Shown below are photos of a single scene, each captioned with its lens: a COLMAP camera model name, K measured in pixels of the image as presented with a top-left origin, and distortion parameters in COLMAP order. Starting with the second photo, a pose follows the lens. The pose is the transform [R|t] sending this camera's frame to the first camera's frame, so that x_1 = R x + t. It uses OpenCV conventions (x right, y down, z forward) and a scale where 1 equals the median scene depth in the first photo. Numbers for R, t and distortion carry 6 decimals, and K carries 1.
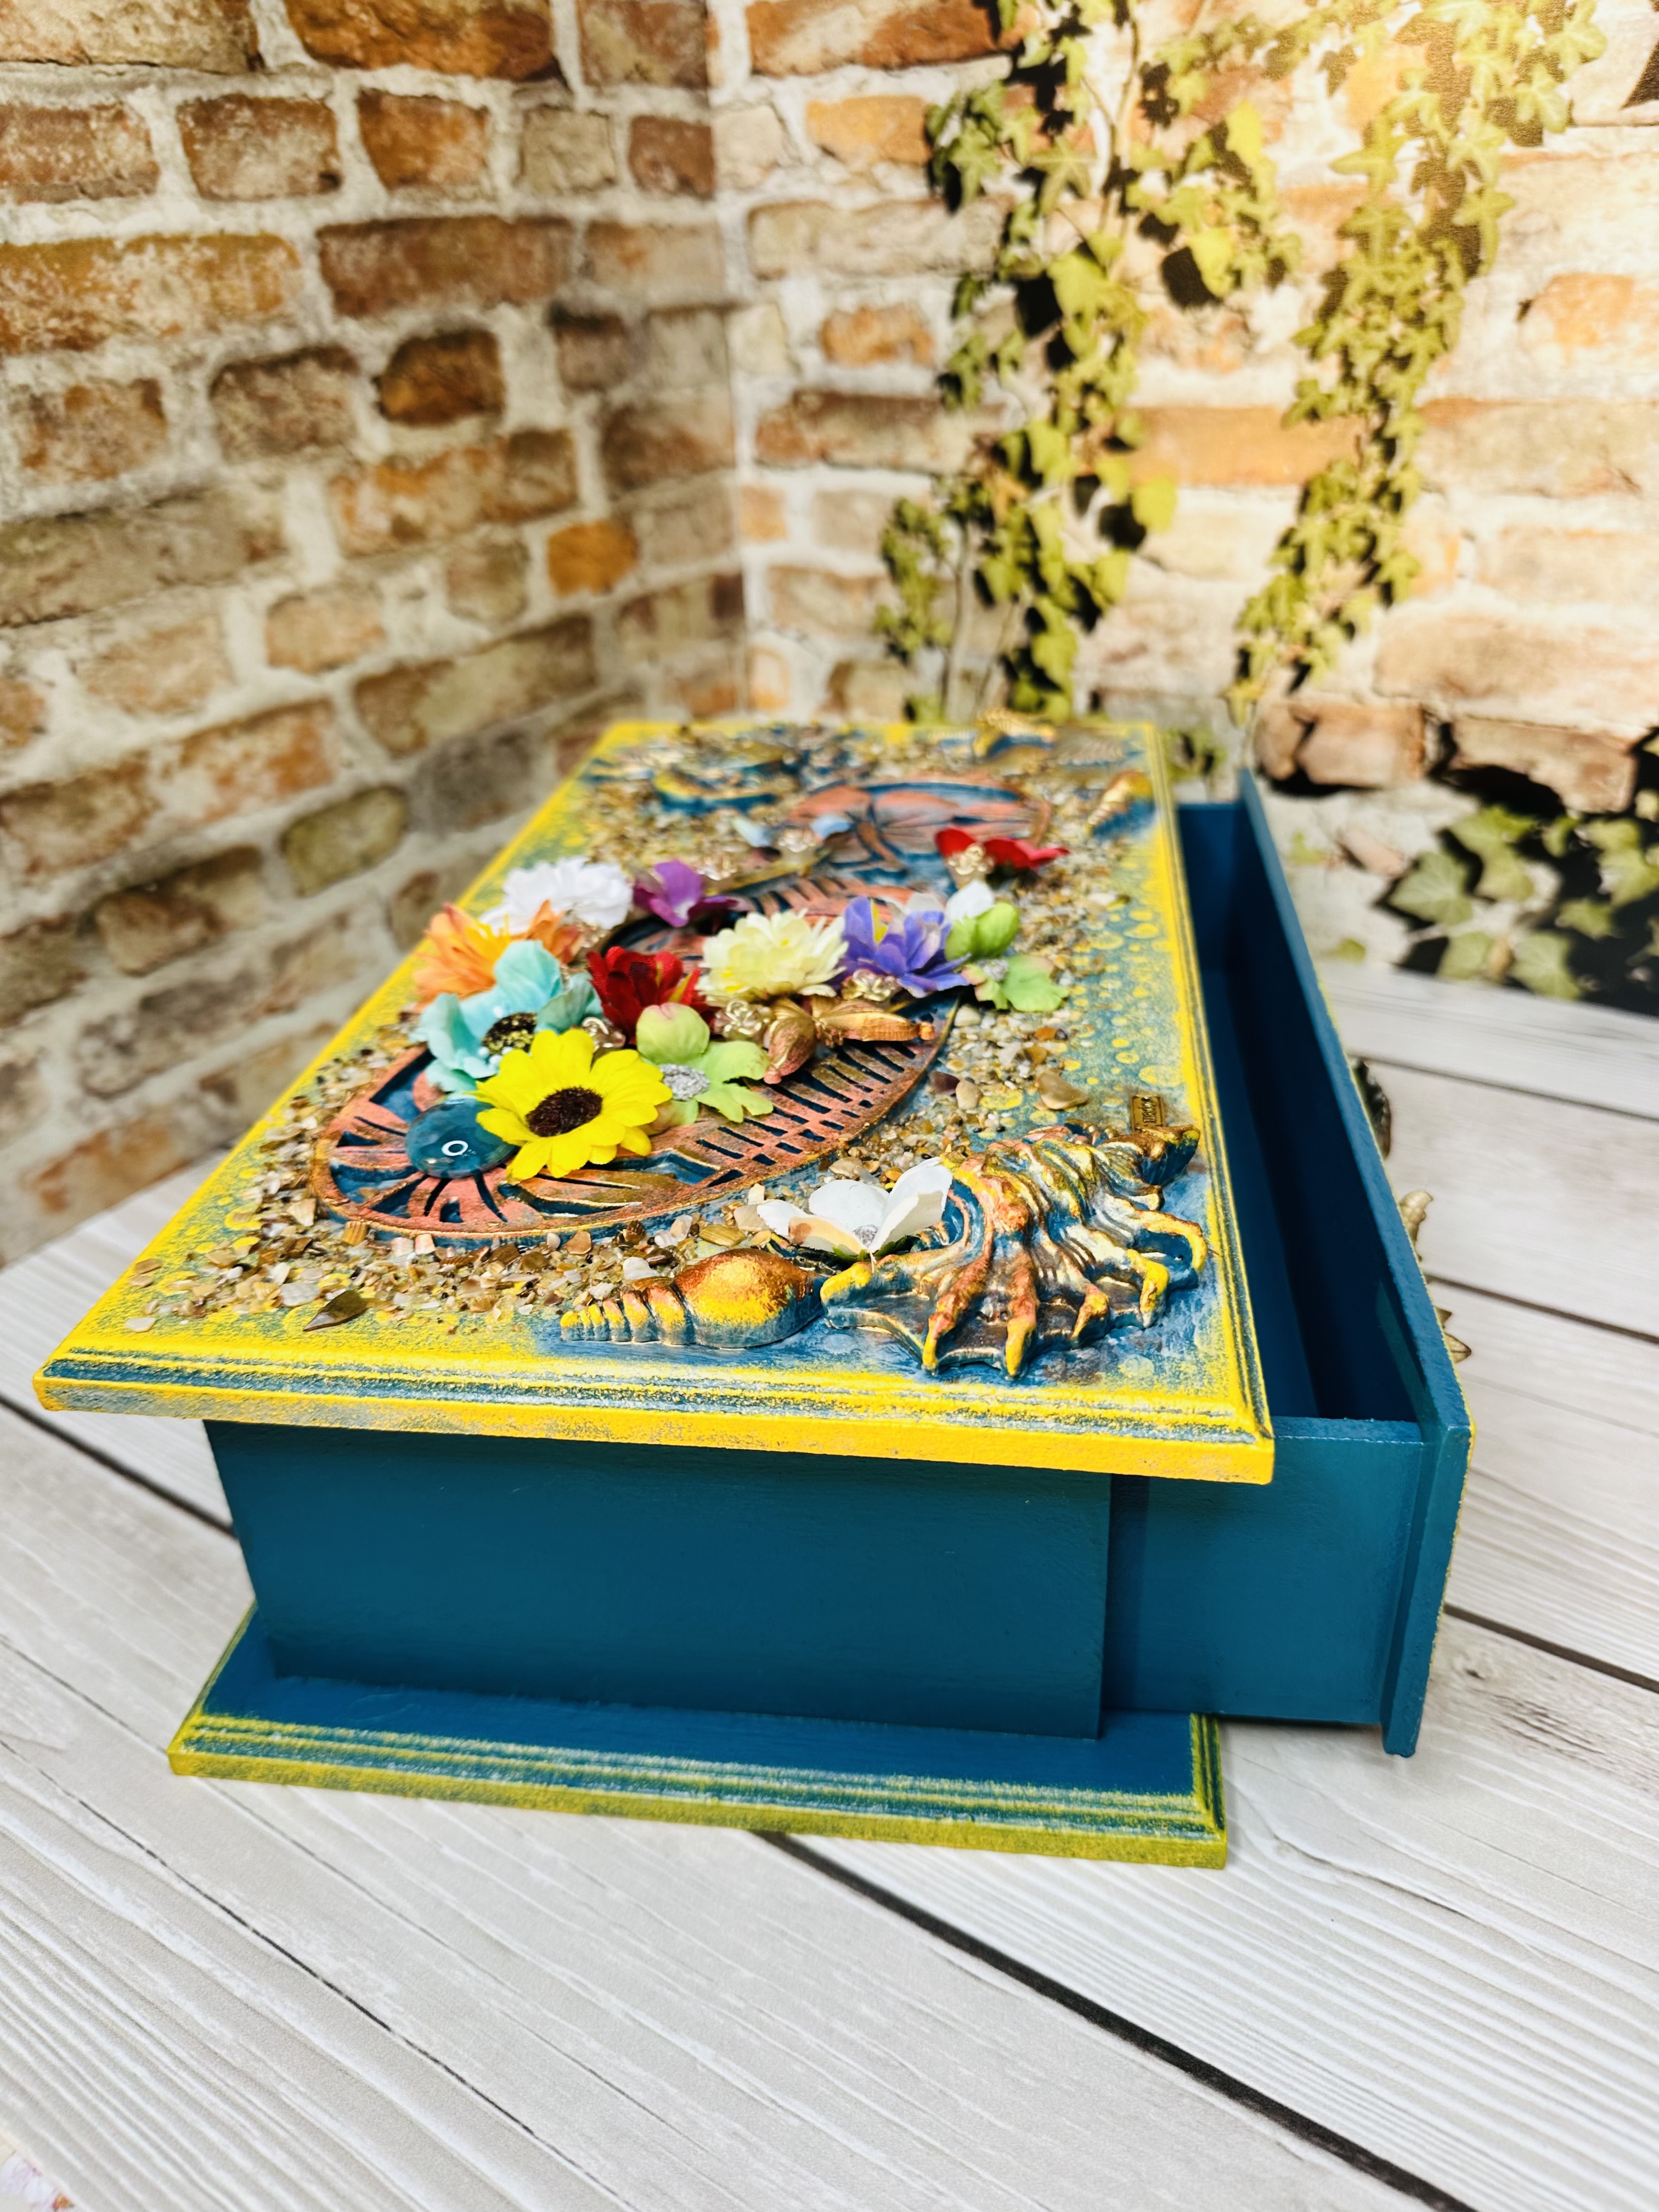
lens RADIAL K [[1586.5, 0, 842.5], [0, 1586.5, 1106.4], [0, 0, 1]] dist [-0.031234, 0.023510]
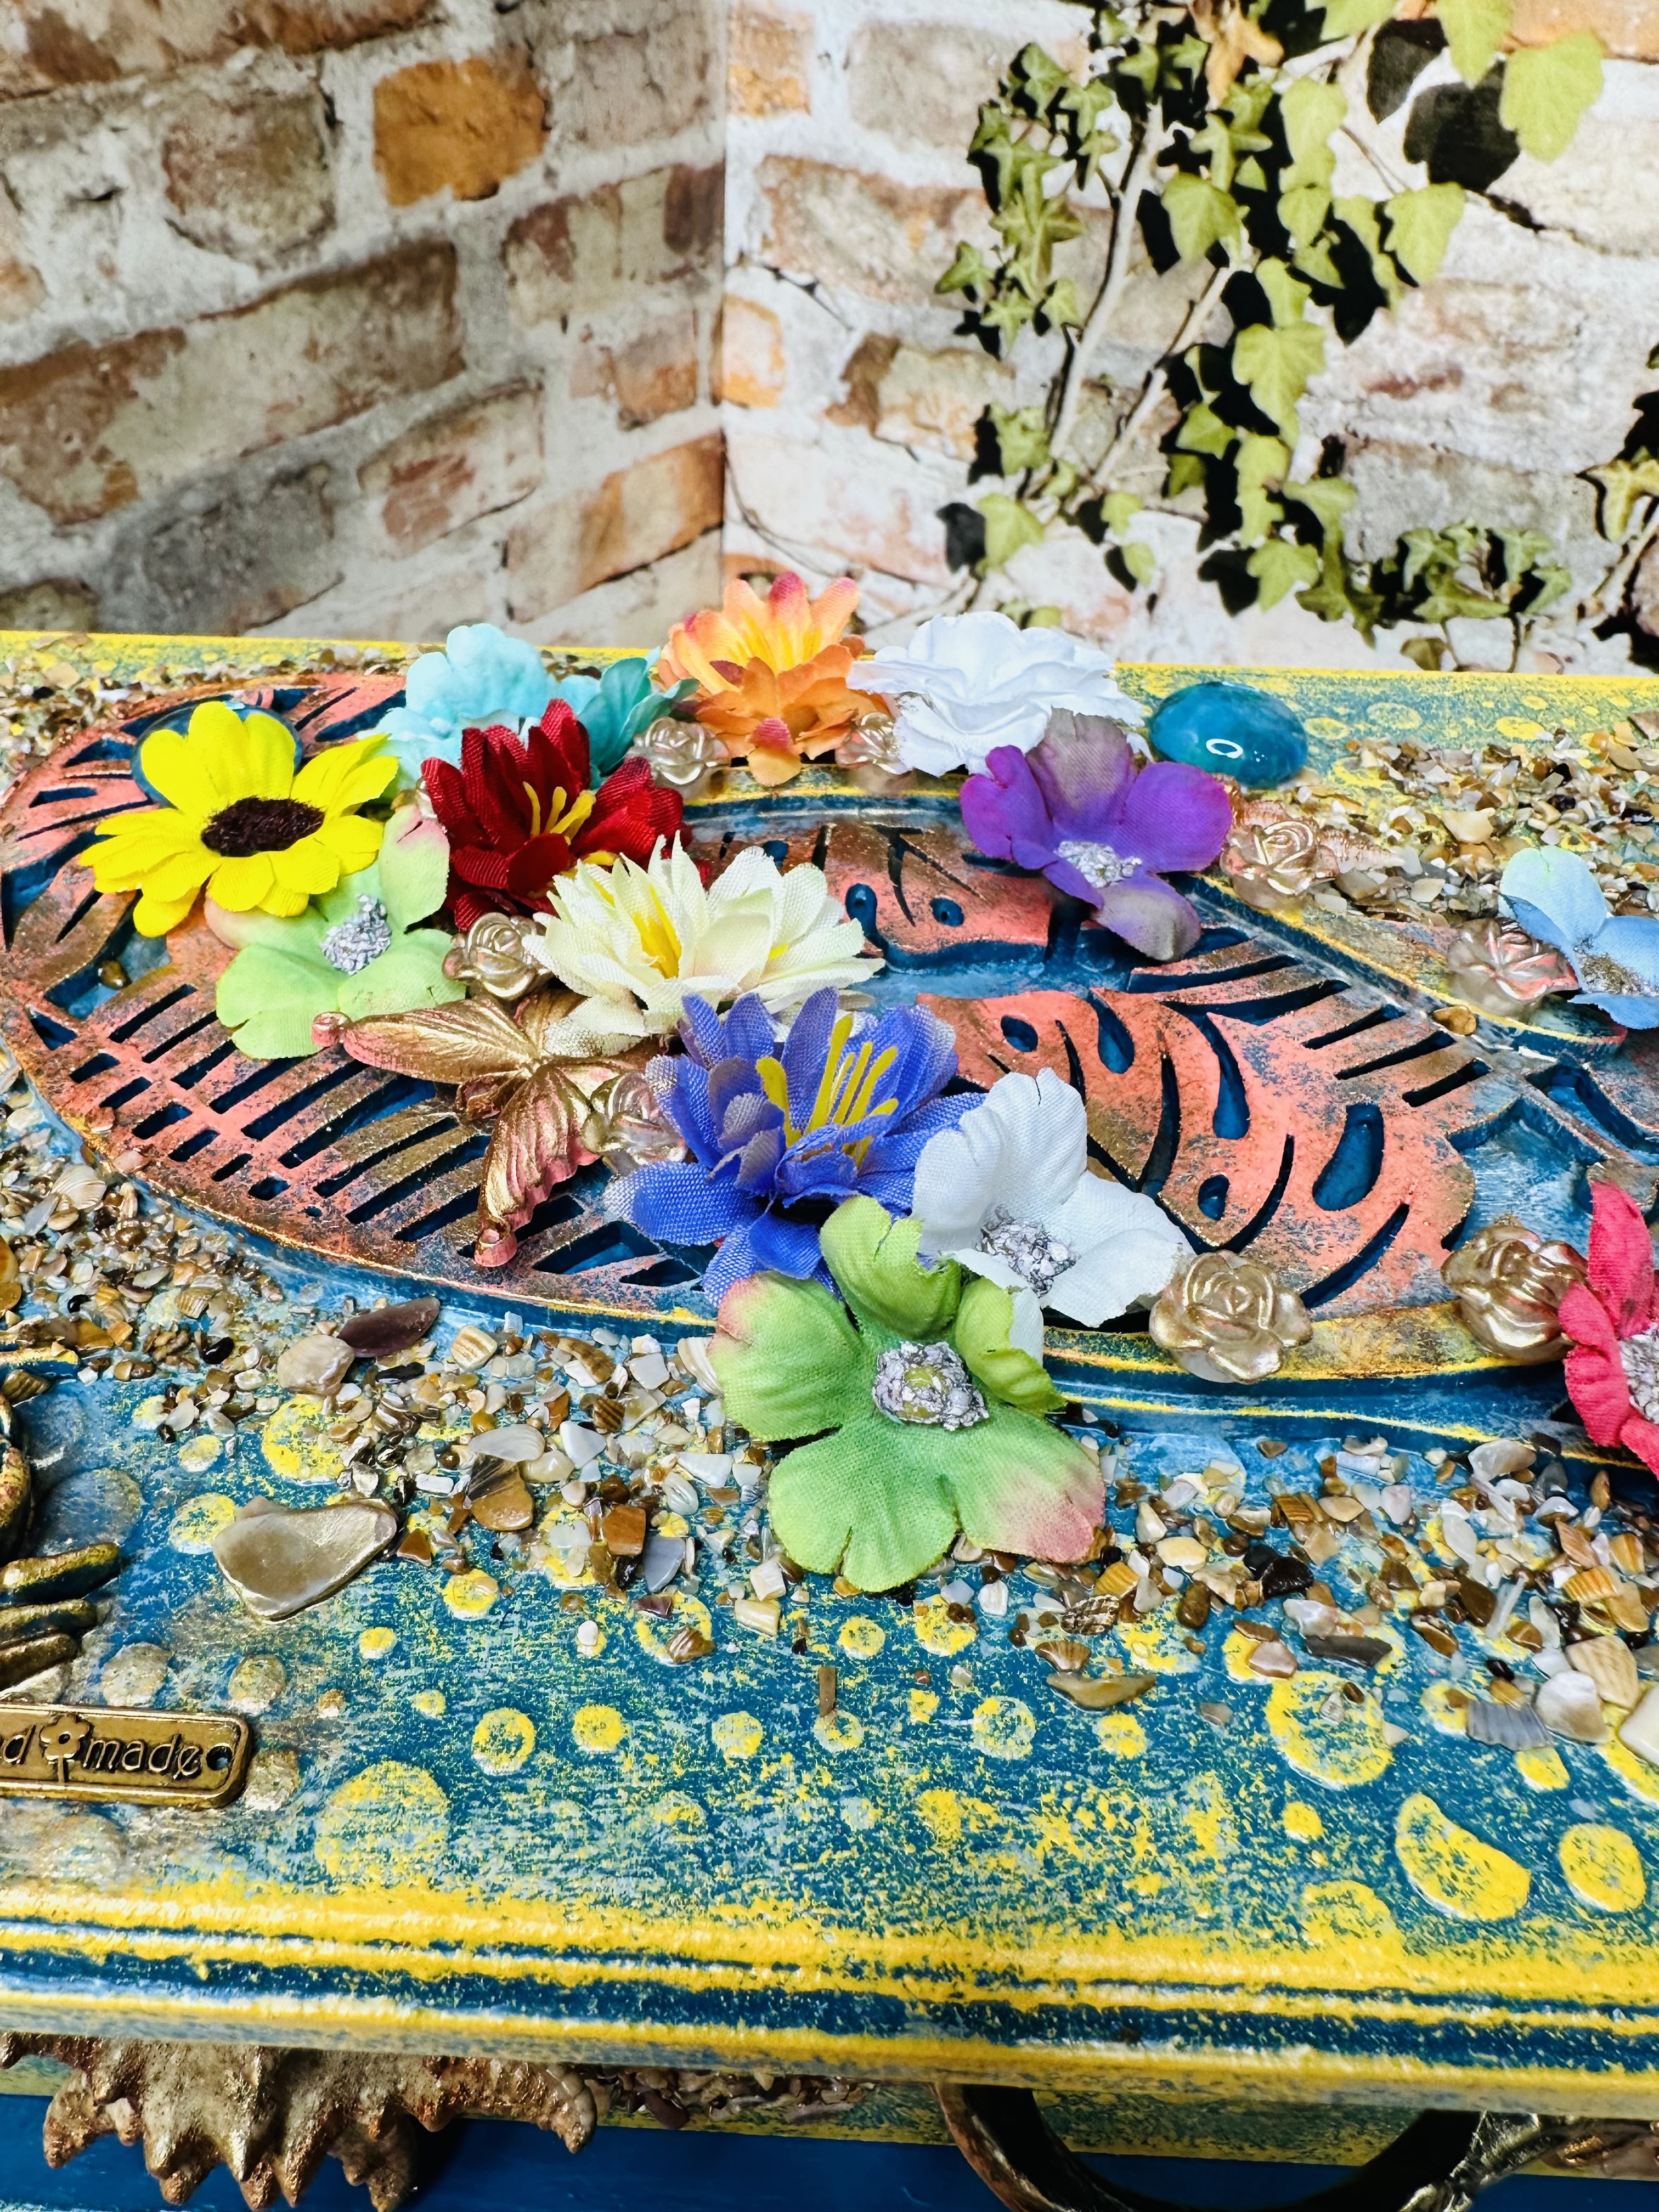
lens RADIAL K [[1569.9, 0, 691.8], [0, 1569.9, 1025.6], [0, 0, 1]] dist [-0.009185, 0.001725]
pose [[0.997591, 0.069021, -0.006978, -0.061687], [-0.066394, 0.979075, 0.192365, -0.177064], [0.020109, -0.191439, 0.981299, 0.473387]]
